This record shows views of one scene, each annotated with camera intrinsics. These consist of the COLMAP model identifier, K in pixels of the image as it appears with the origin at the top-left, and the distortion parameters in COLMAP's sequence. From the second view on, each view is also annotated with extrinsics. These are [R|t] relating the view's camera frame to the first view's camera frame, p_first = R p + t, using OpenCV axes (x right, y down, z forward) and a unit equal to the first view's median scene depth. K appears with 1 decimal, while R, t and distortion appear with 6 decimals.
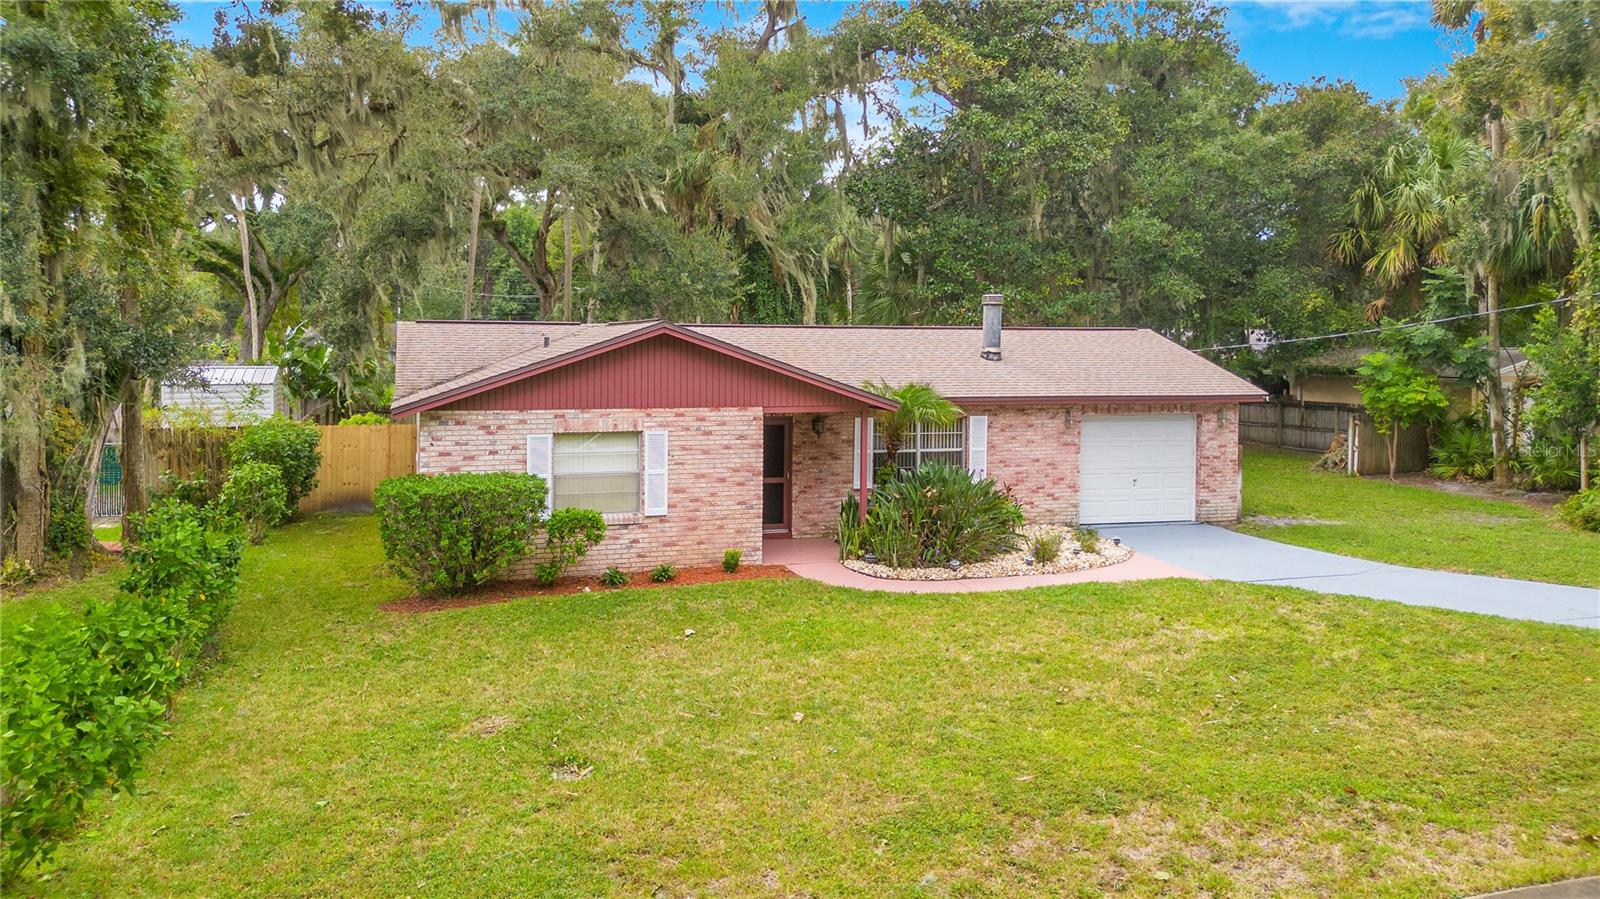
lens RADIAL K [[1120.8, 0, 799.4], [0, 1120.8, 535.7], [0, 0, 1]] dist [0.027454, -0.005040]
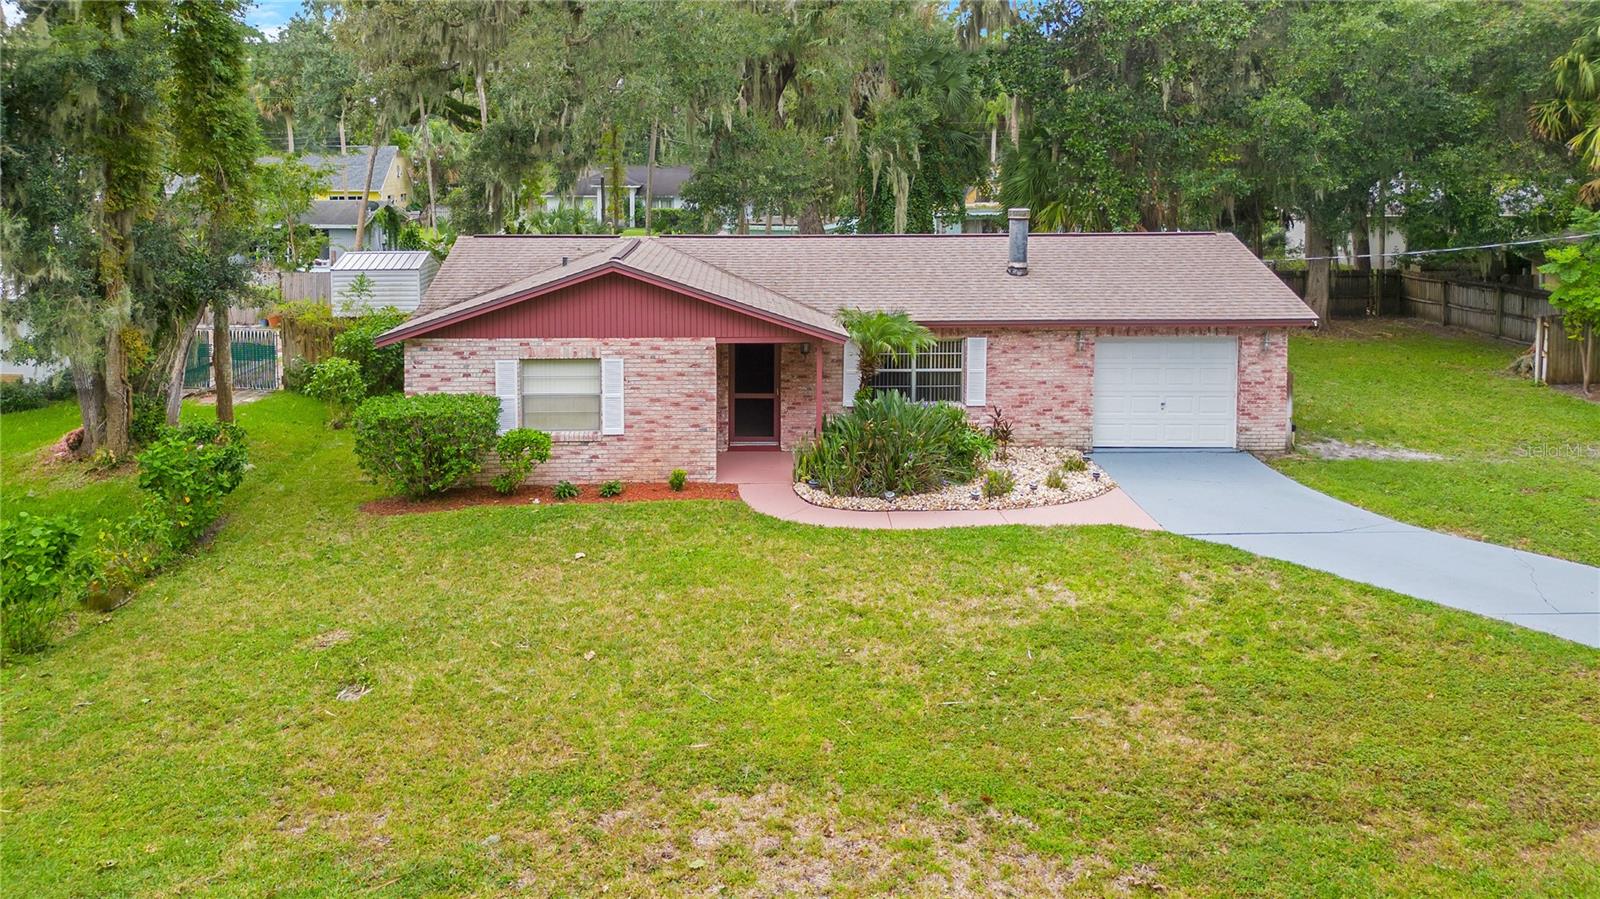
lens RADIAL K [[1122.1, 0, 792.5], [0, 1122.1, 448.5], [0, 0, 1]] dist [0.059033, -0.059105]
pose [[0.964539, 0.060662, -0.256875, 0.324587], [-0.042063, 0.996121, 0.077294, -0.096748], [0.260567, -0.063748, 0.963349, -0.016838]]
